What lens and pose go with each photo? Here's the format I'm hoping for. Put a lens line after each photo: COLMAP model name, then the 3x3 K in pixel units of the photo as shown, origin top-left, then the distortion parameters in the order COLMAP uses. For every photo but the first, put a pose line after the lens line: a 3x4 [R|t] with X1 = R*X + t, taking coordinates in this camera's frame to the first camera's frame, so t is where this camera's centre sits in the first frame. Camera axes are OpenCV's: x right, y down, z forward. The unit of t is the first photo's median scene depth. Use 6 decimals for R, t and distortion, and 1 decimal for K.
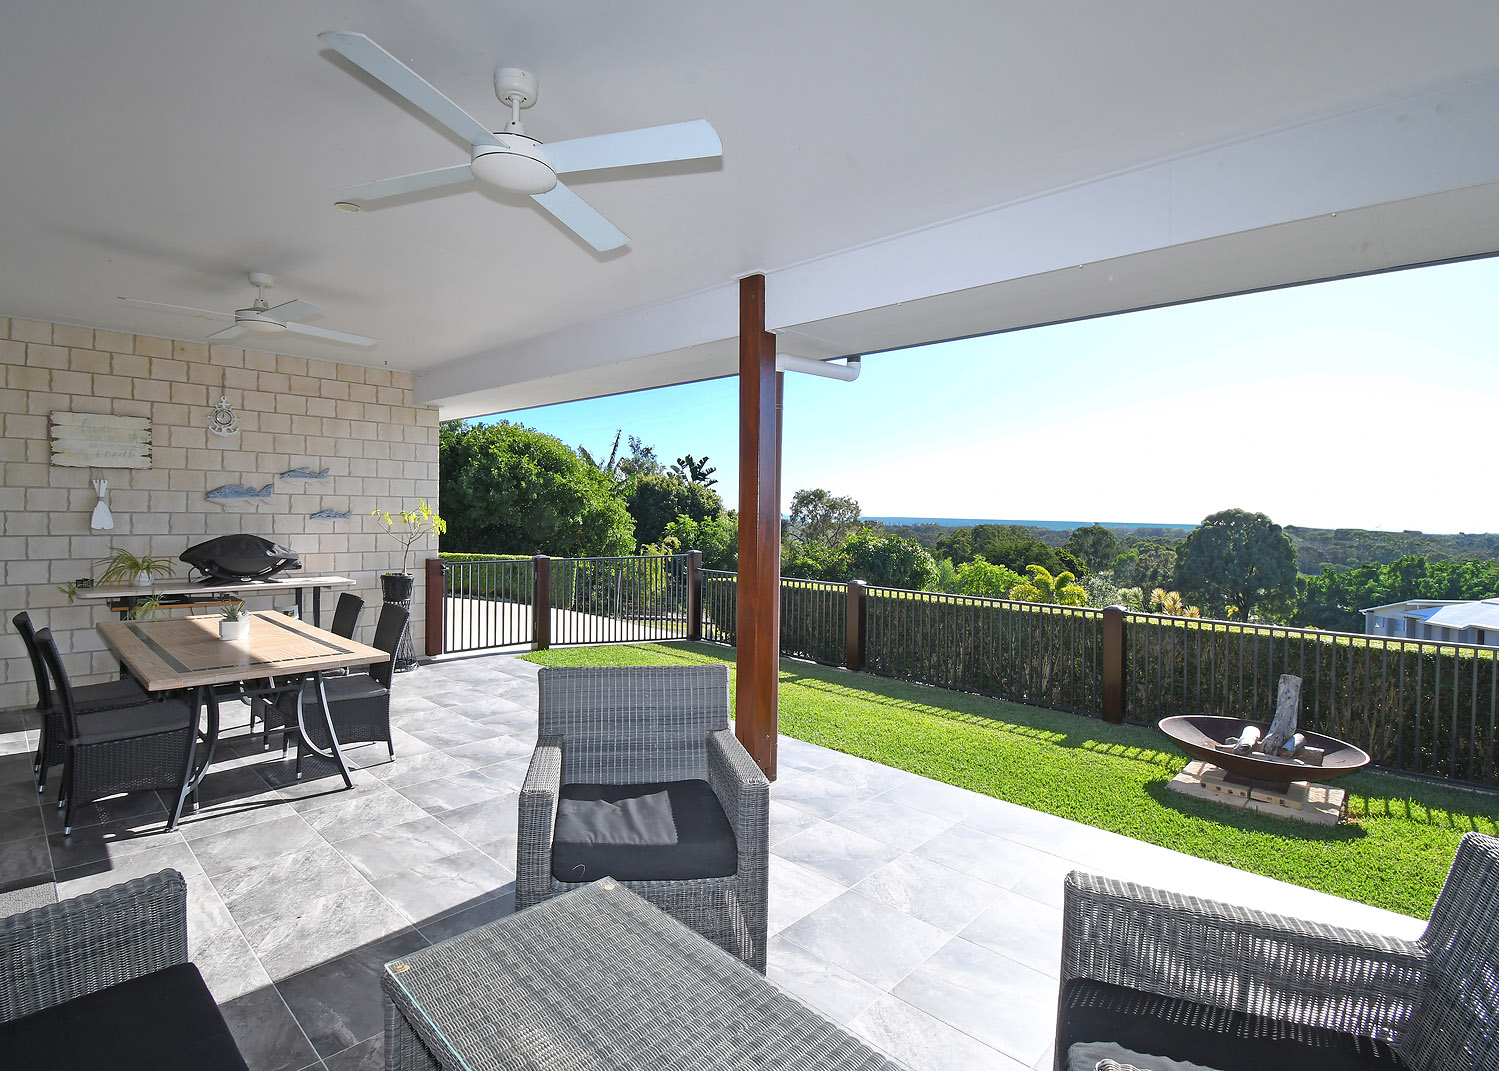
lens RADIAL K [[735.2, 0, 749.5], [0, 735.2, 535.5], [0, 0, 1]] dist [-0.000690, -0.000093]
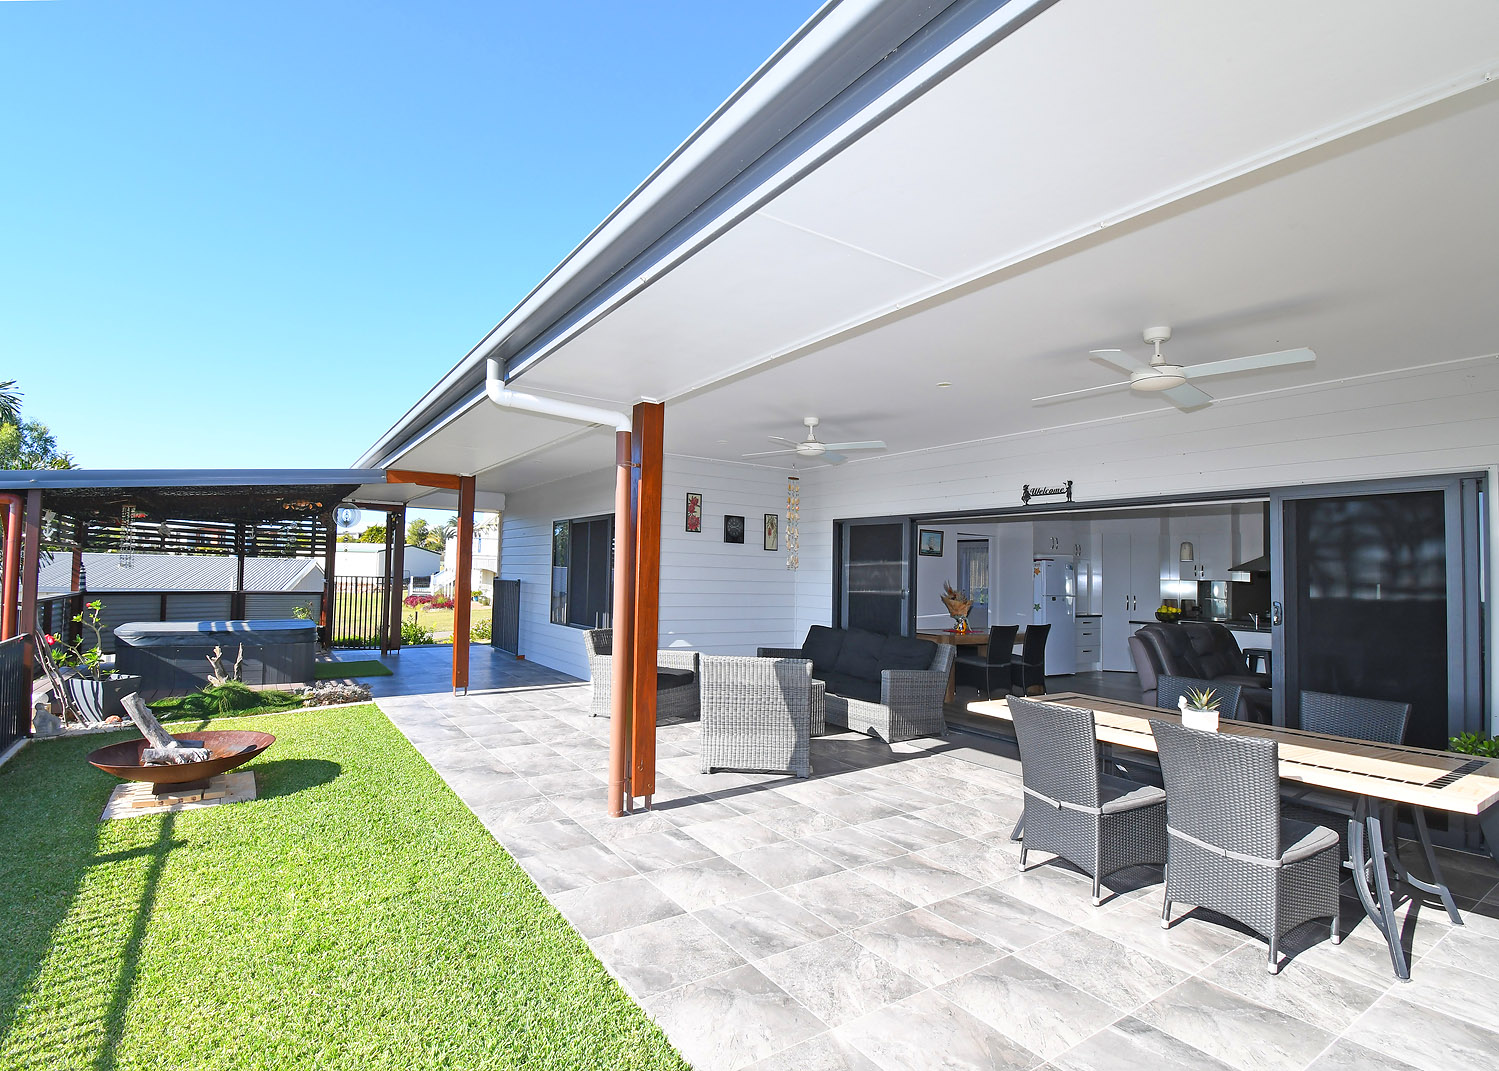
lens RADIAL K [[735.2, 0, 749.5], [0, 735.2, 535.5], [0, 0, 1]] dist [-0.000690, -0.000093]
pose [[-0.975697, -0.032769, 0.216658, -0.381711], [-0.036787, 0.999217, -0.014536, -0.055719], [-0.216012, -0.022153, -0.976139, 2.051016]]
